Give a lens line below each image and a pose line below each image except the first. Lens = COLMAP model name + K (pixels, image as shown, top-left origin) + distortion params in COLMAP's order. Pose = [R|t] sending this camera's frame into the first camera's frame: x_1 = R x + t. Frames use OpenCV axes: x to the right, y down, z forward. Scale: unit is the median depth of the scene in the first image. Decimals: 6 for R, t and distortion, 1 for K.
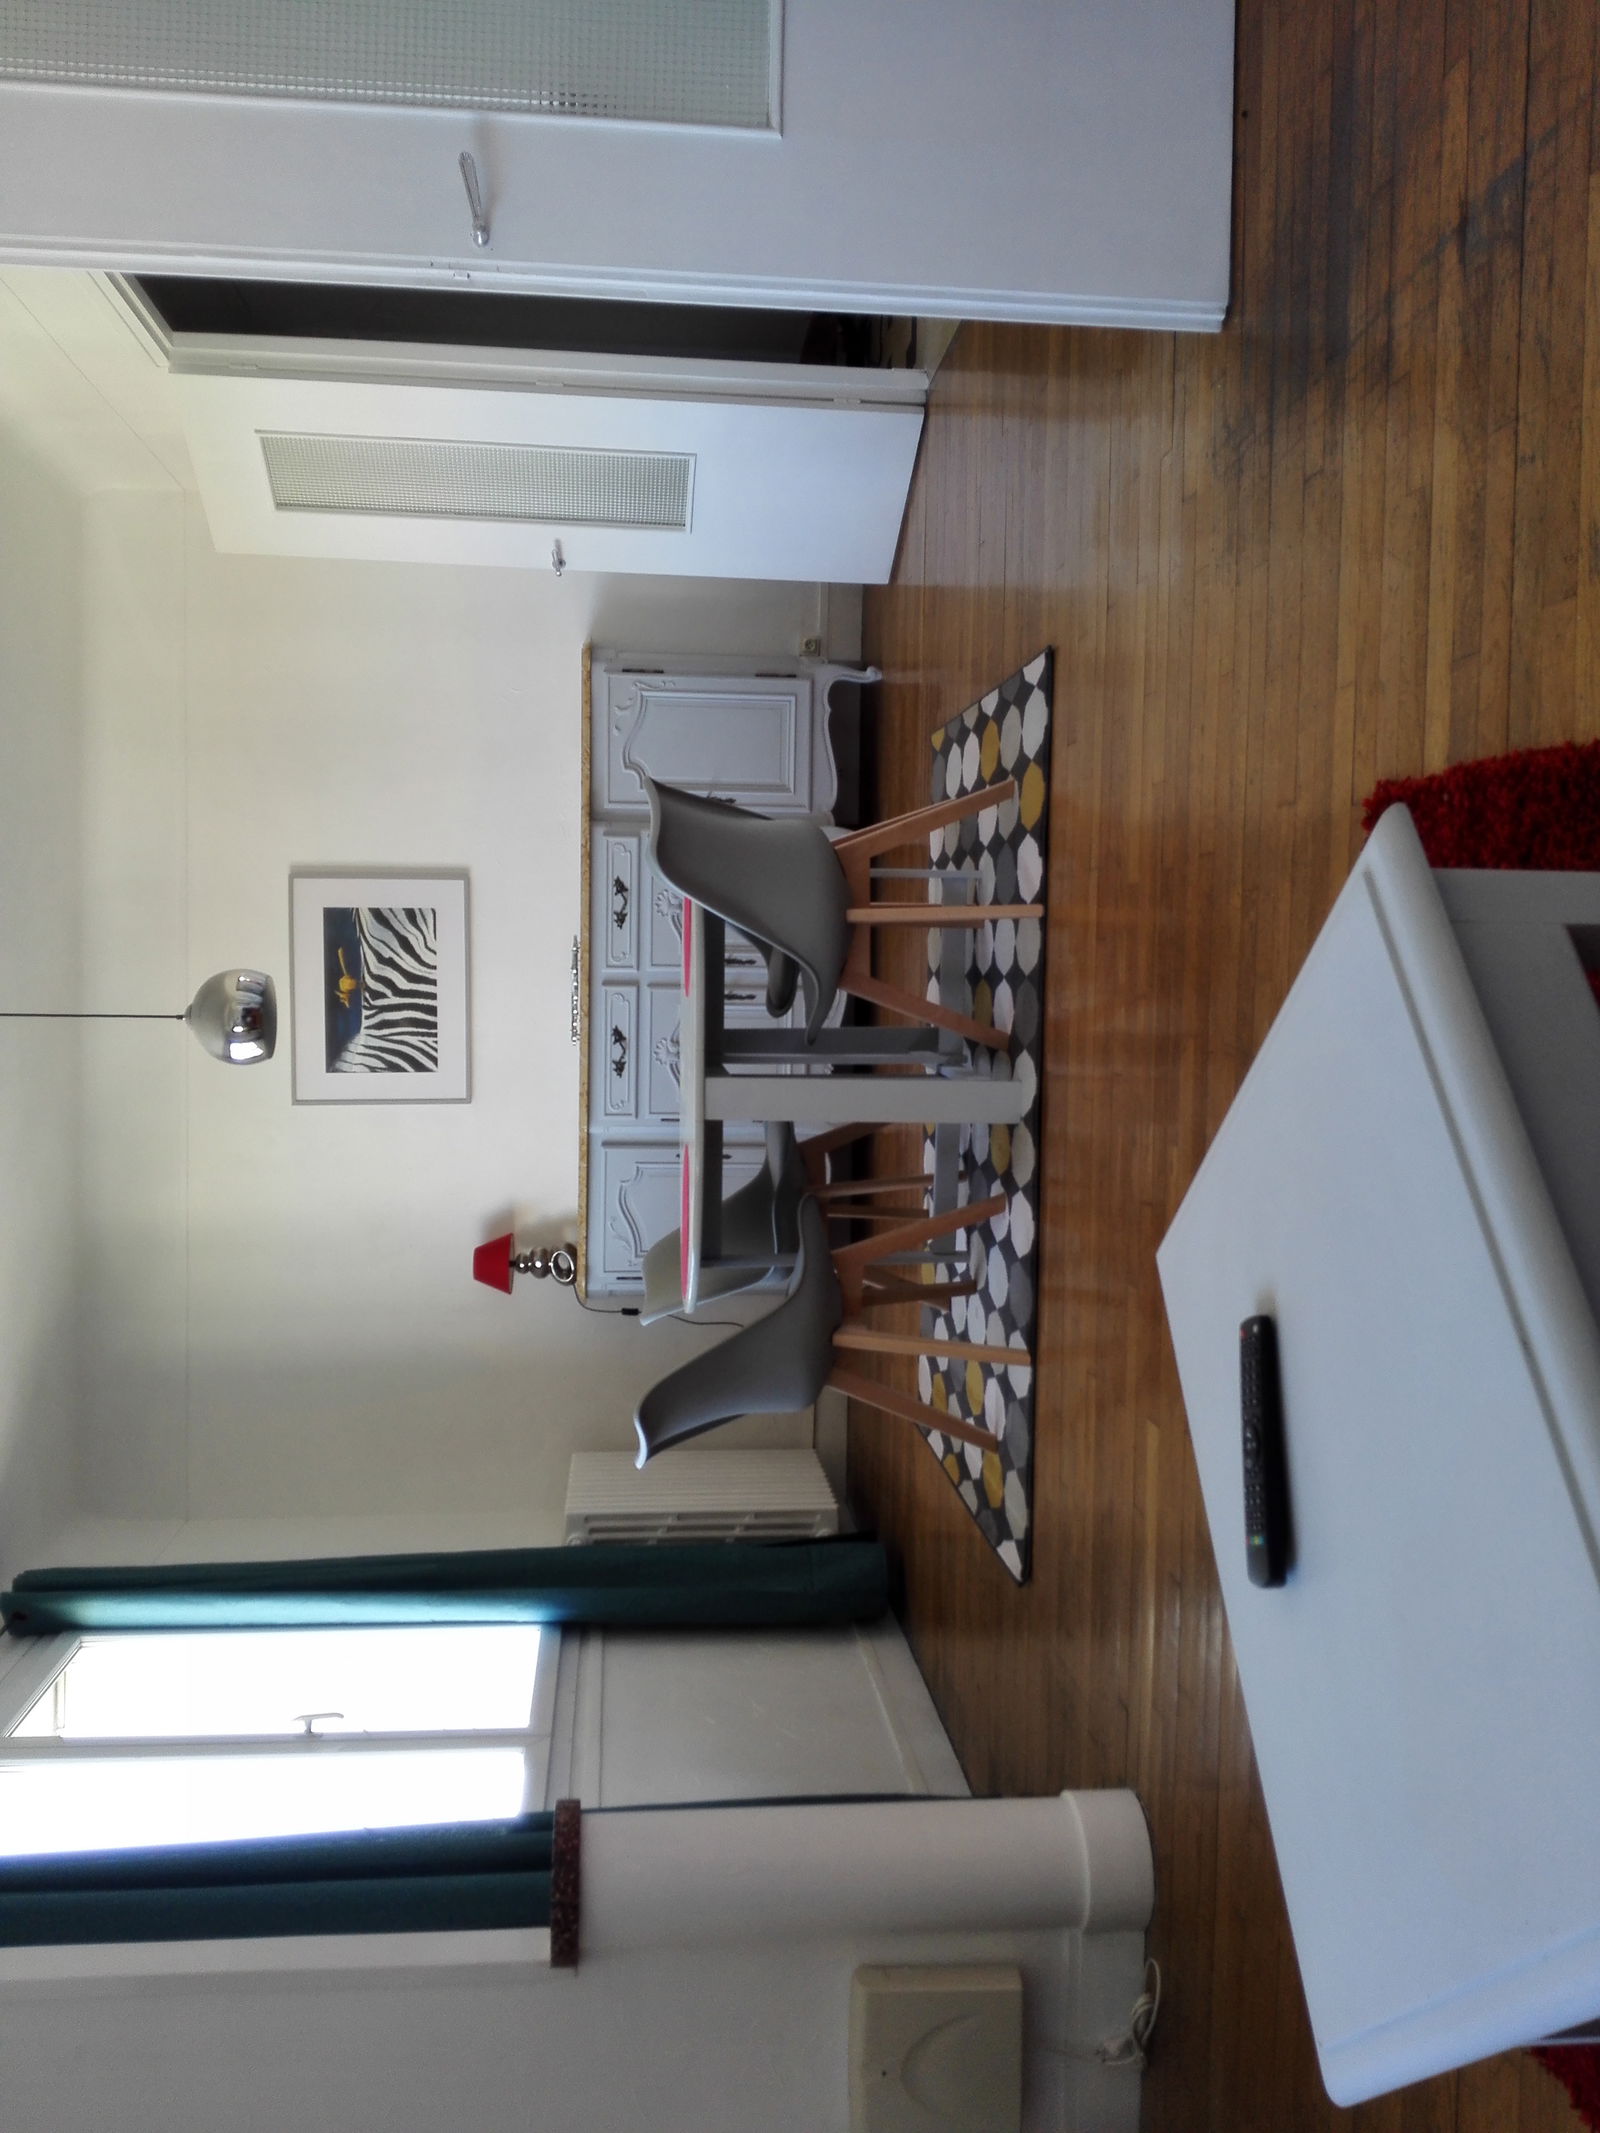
lens RADIAL K [[1727.1, 0, 806.8], [0, 1727.1, 1073.6], [0, 0, 1]] dist [0.025313, -0.018109]
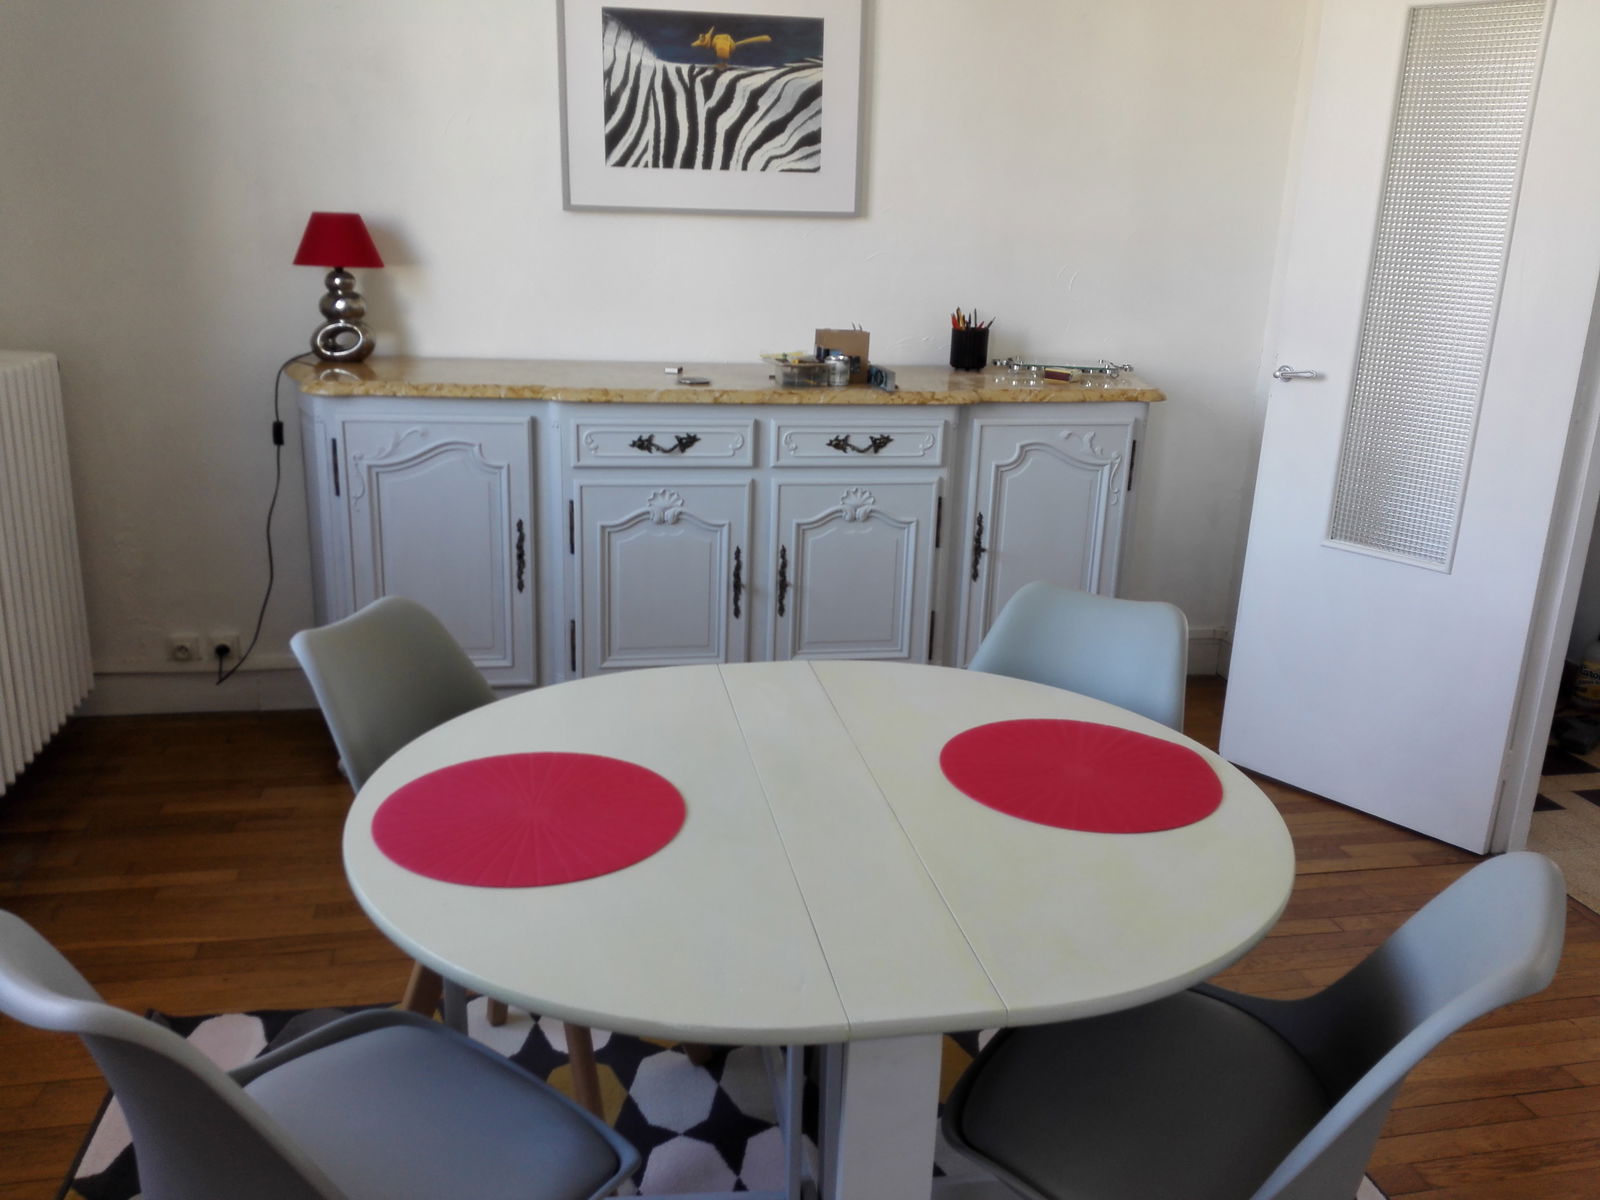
lens RADIAL K [[1295.6, 0, 810.5], [0, 1295.6, 592.1], [0, 0, 1]] dist [0.025313, -0.018109]
pose [[-0.000885, 0.982727, 0.185059, -0.138503], [-0.963995, 0.048372, -0.261482, 0.069675], [-0.265917, -0.178627, 0.947302, 0.420227]]
